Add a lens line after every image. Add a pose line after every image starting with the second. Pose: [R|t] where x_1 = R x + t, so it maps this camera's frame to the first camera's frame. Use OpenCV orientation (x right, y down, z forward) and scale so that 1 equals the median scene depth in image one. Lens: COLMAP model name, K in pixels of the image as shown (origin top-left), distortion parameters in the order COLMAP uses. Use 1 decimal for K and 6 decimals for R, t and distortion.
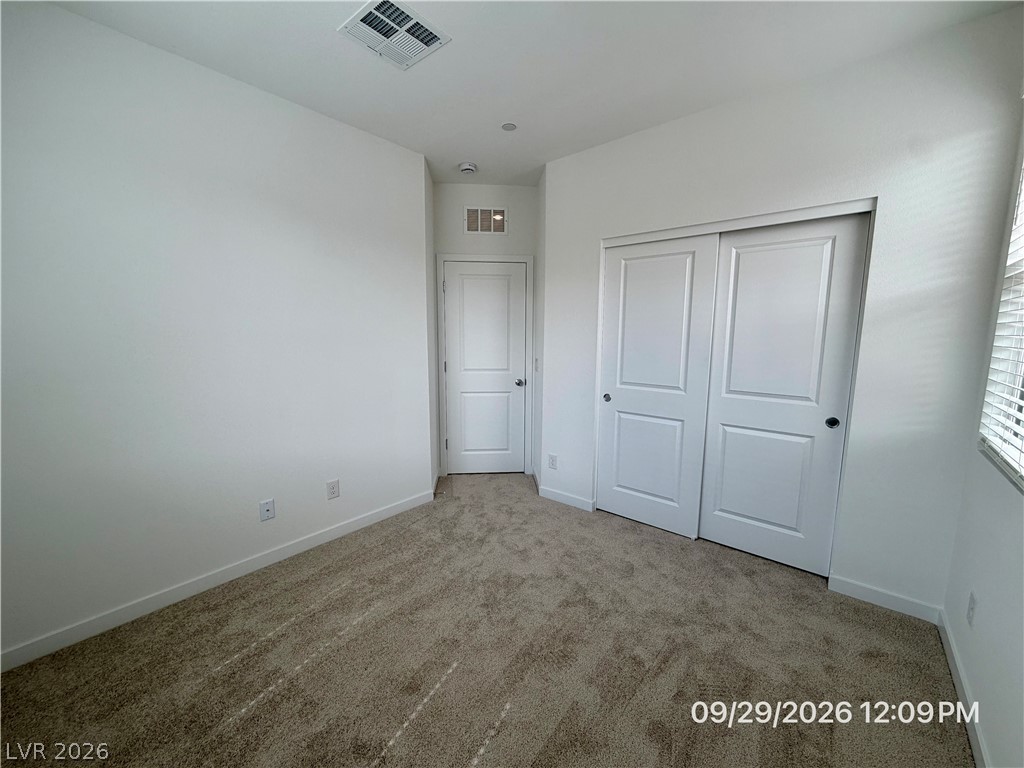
lens RADIAL K [[412.8, 0, 502.0], [0, 412.8, 385.0], [0, 0, 1]] dist [0.002235, -0.000074]
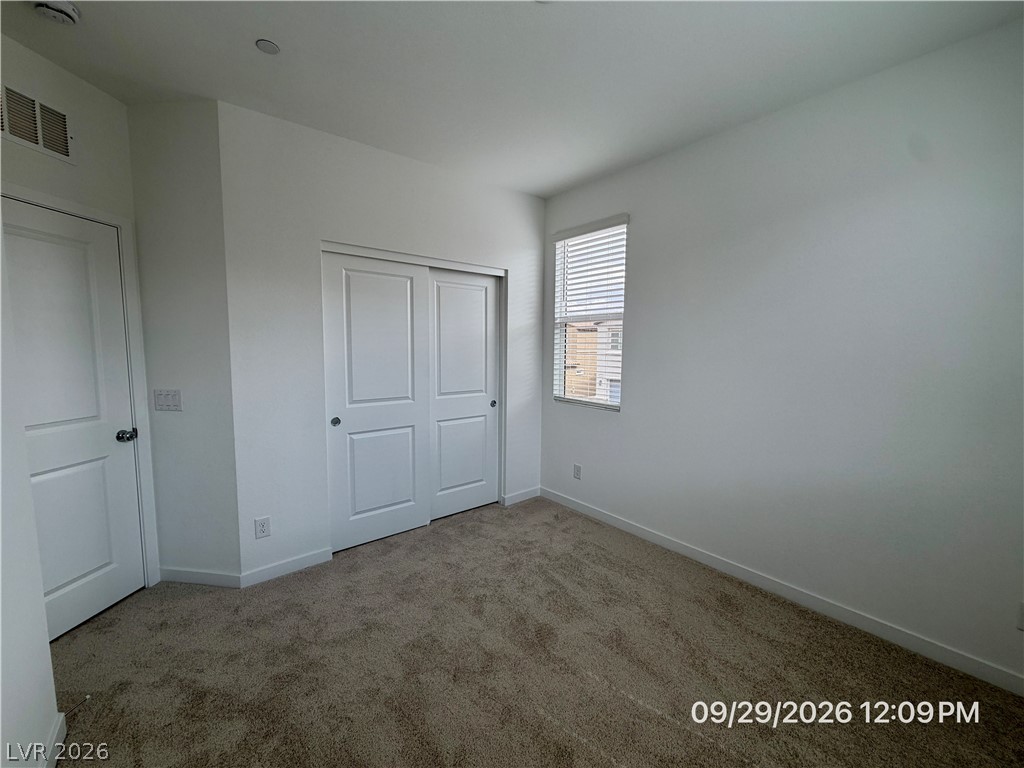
lens RADIAL K [[412.8, 0, 515.3], [0, 412.8, 387.6], [0, 0, 1]] dist [0.002235, -0.000074]
pose [[0.154749, -0.095741, 0.983304, -0.613624], [0.127502, 0.988905, 0.076221, -0.066613], [-0.979692, 0.113578, 0.165239, 0.533417]]
